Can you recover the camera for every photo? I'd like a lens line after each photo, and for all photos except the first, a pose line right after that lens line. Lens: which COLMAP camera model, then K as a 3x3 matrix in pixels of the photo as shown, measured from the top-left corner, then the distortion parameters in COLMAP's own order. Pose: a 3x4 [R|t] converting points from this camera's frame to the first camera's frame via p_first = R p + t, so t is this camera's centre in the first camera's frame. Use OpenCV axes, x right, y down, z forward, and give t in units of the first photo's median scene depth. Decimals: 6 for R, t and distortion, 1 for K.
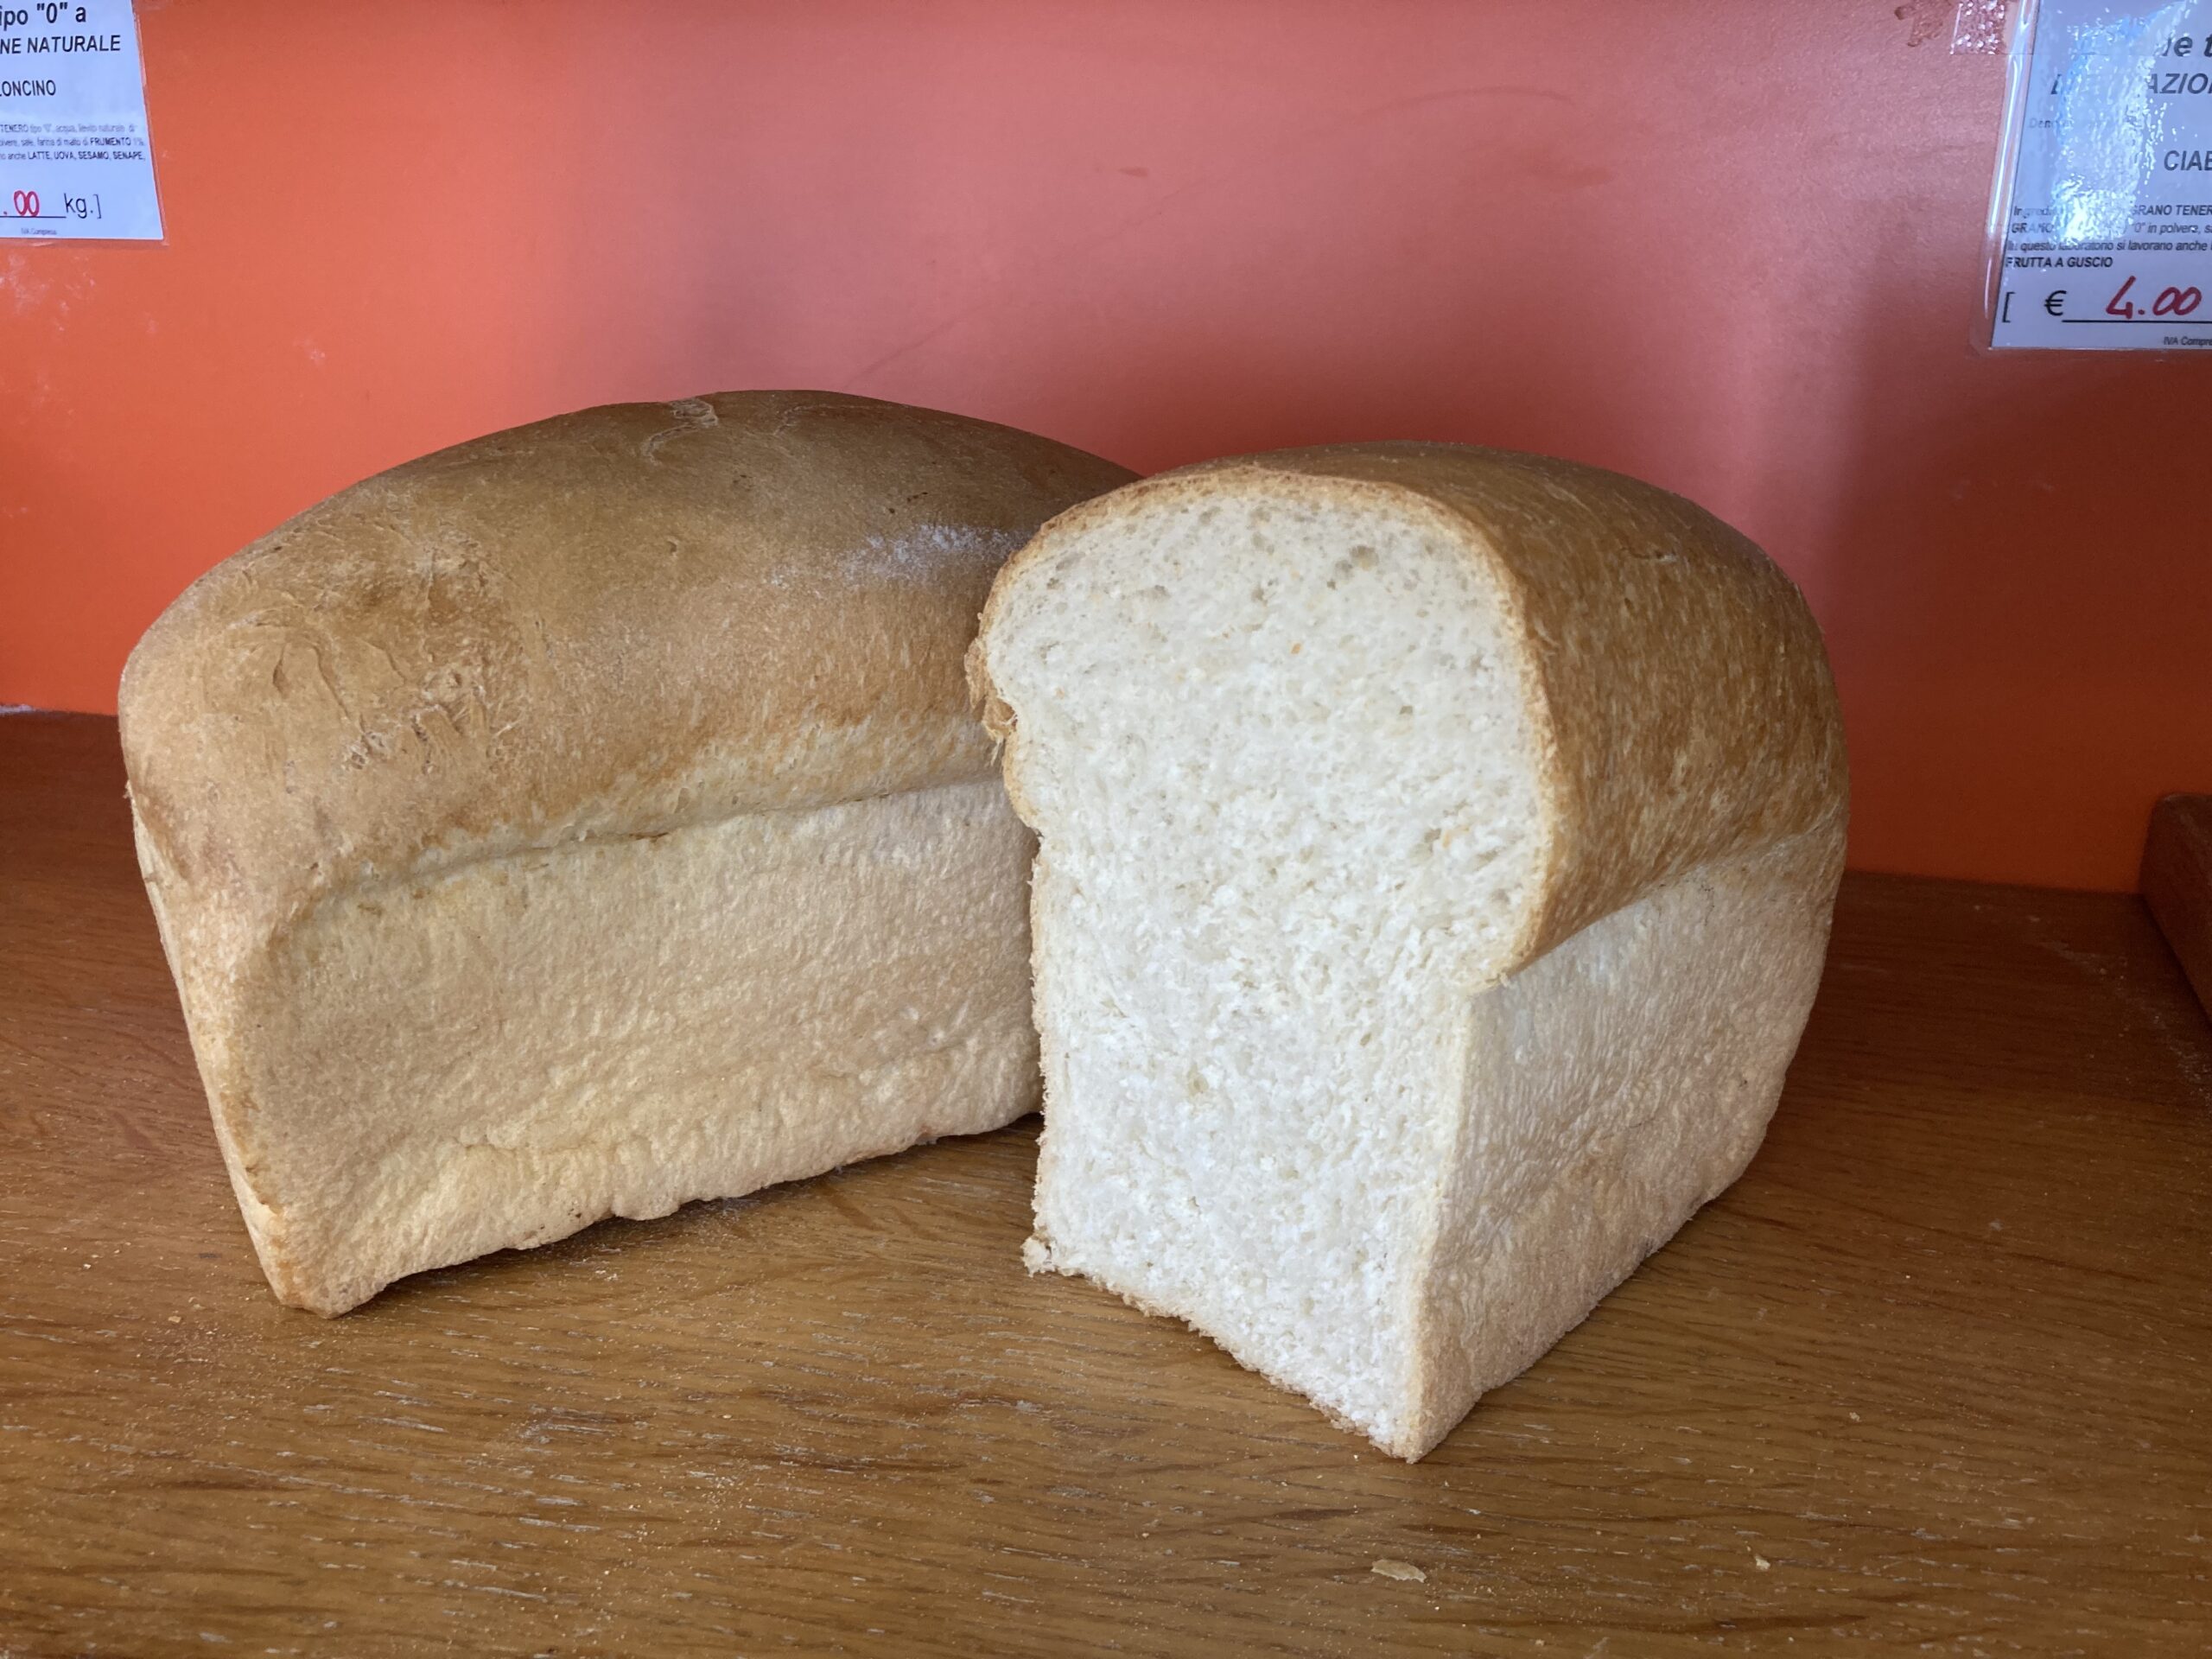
lens RADIAL K [[1886.4, 0, 1088.7], [0, 1886.4, 817.3], [0, 0, 1]] dist [-0.016795, 0.036349]
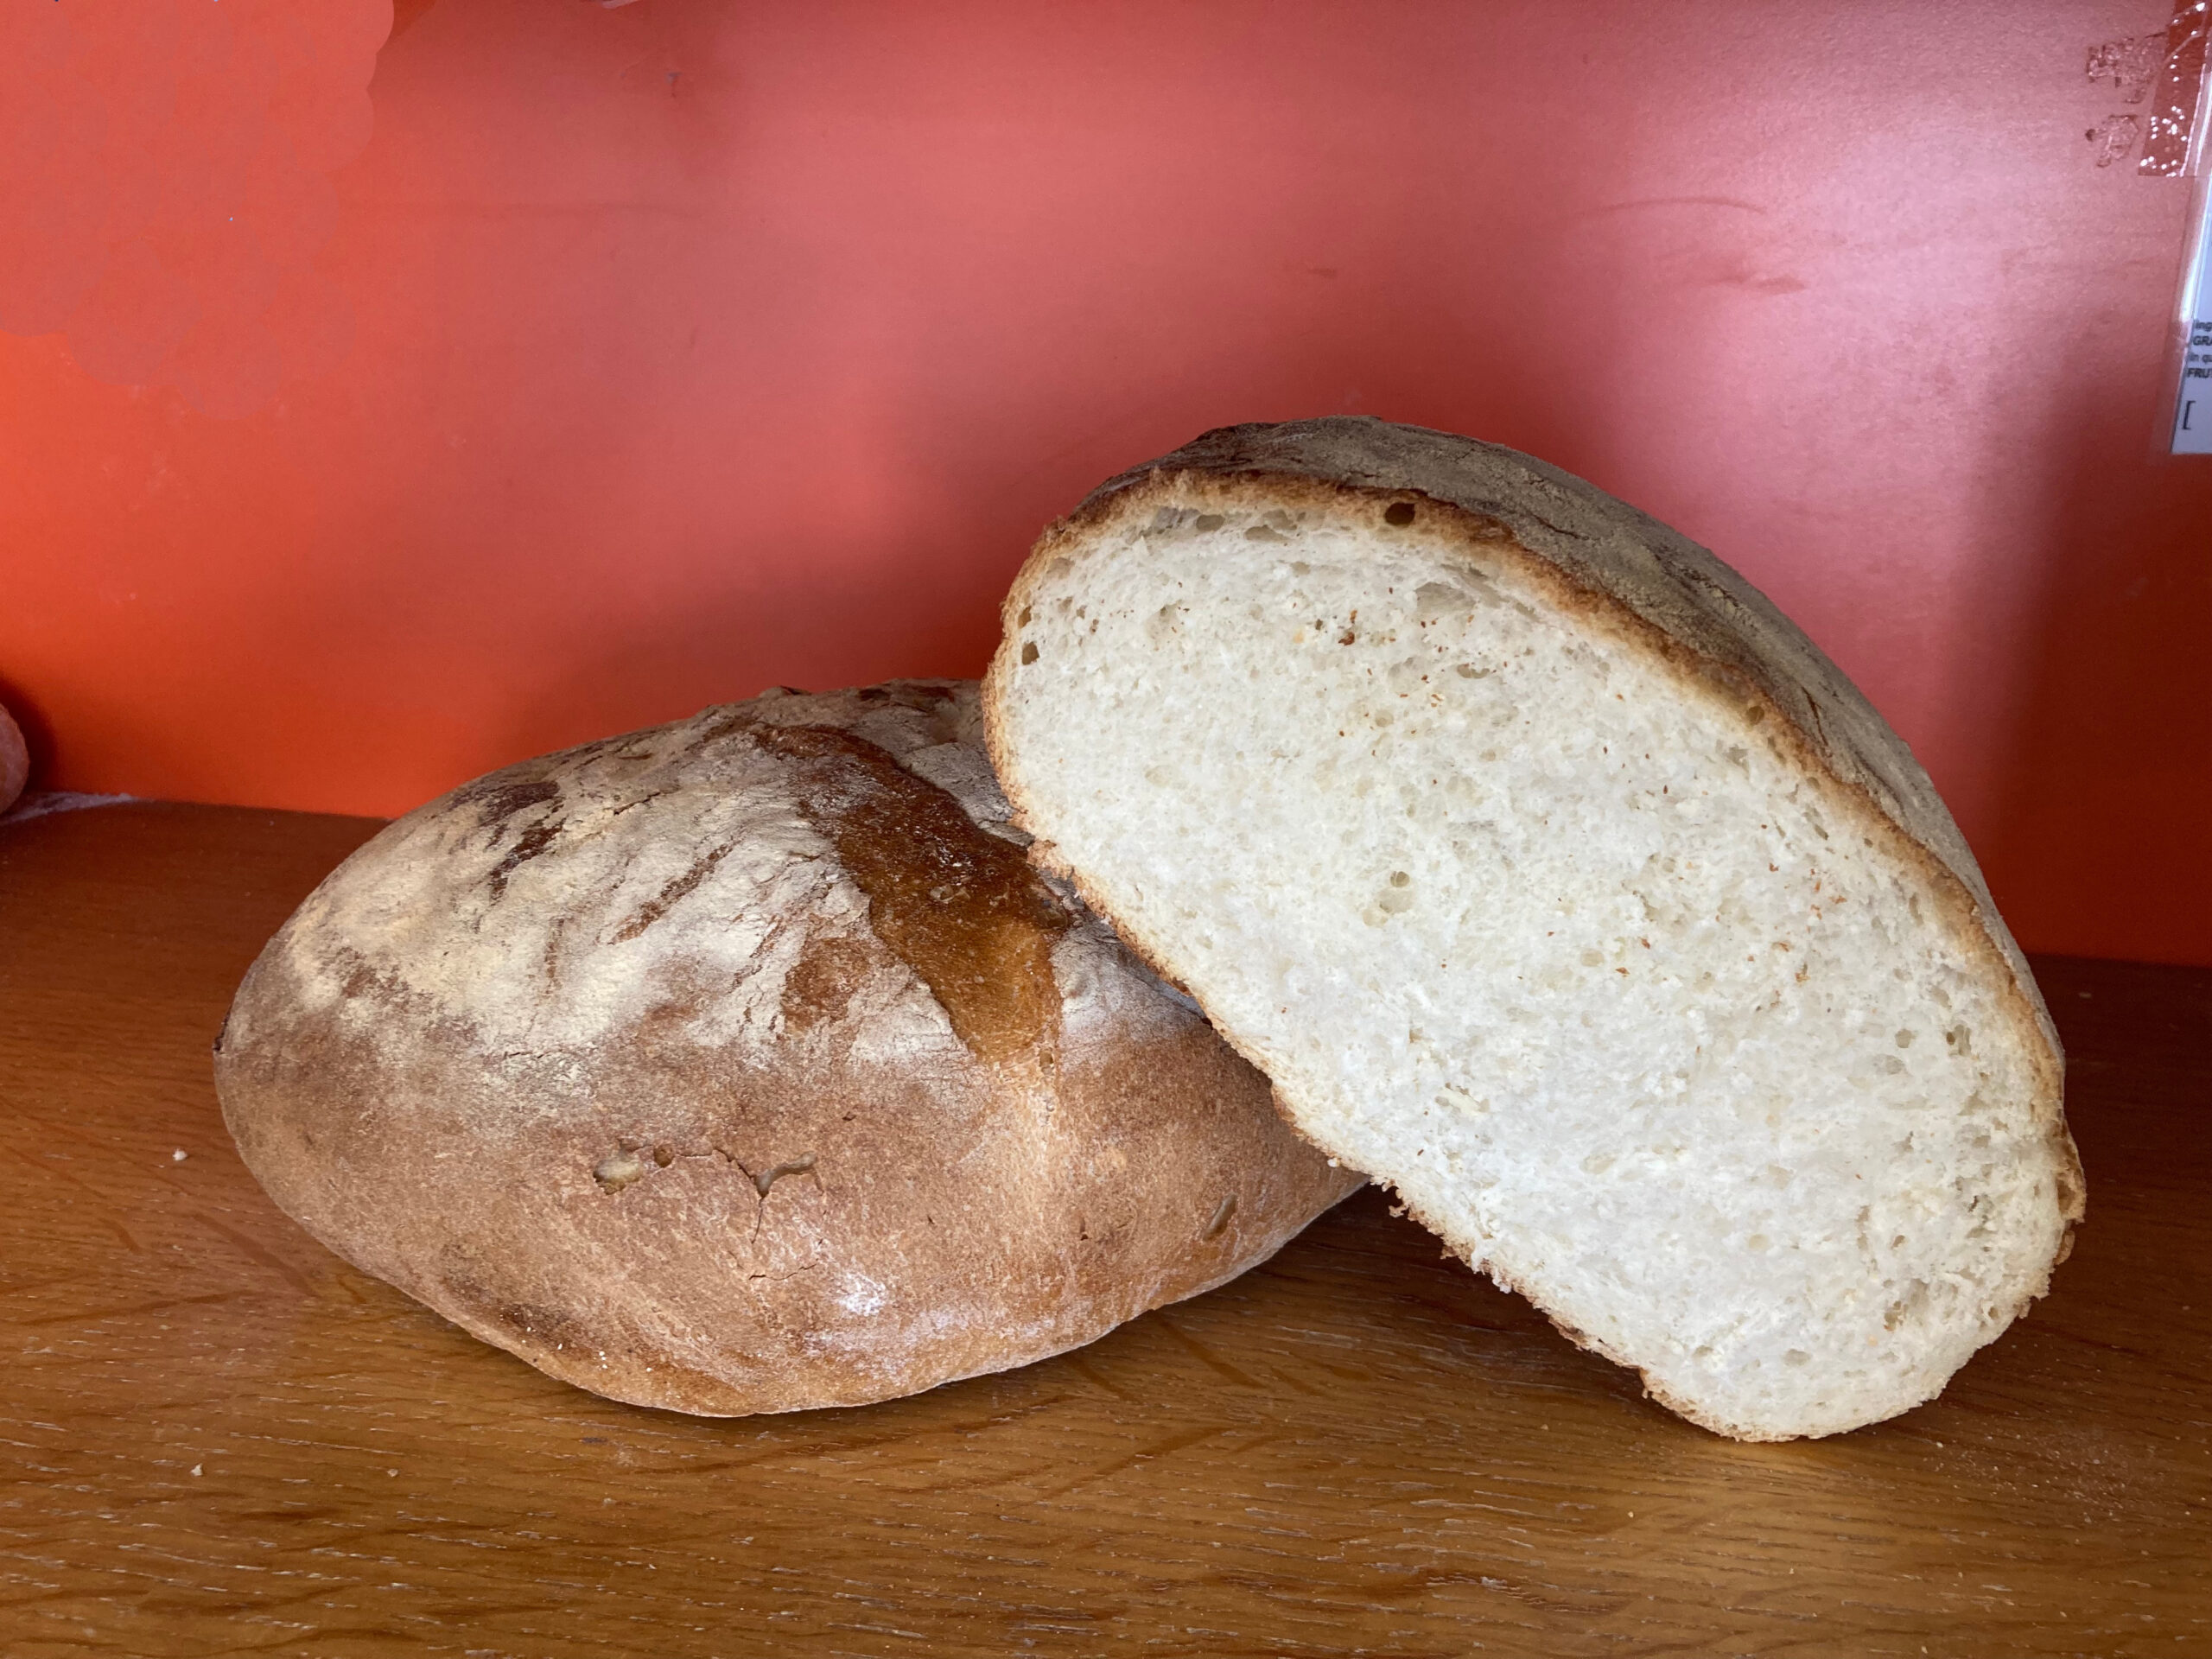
lens RADIAL K [[1886.4, 0, 1094.6], [0, 1886.4, 791.3], [0, 0, 1]] dist [-0.016795, 0.036349]
pose [[0.997935, -0.012503, 0.063008, -0.278790], [0.013341, 0.999828, -0.012888, -0.090415], [-0.062836, 0.013702, 0.997930, 0.008712]]
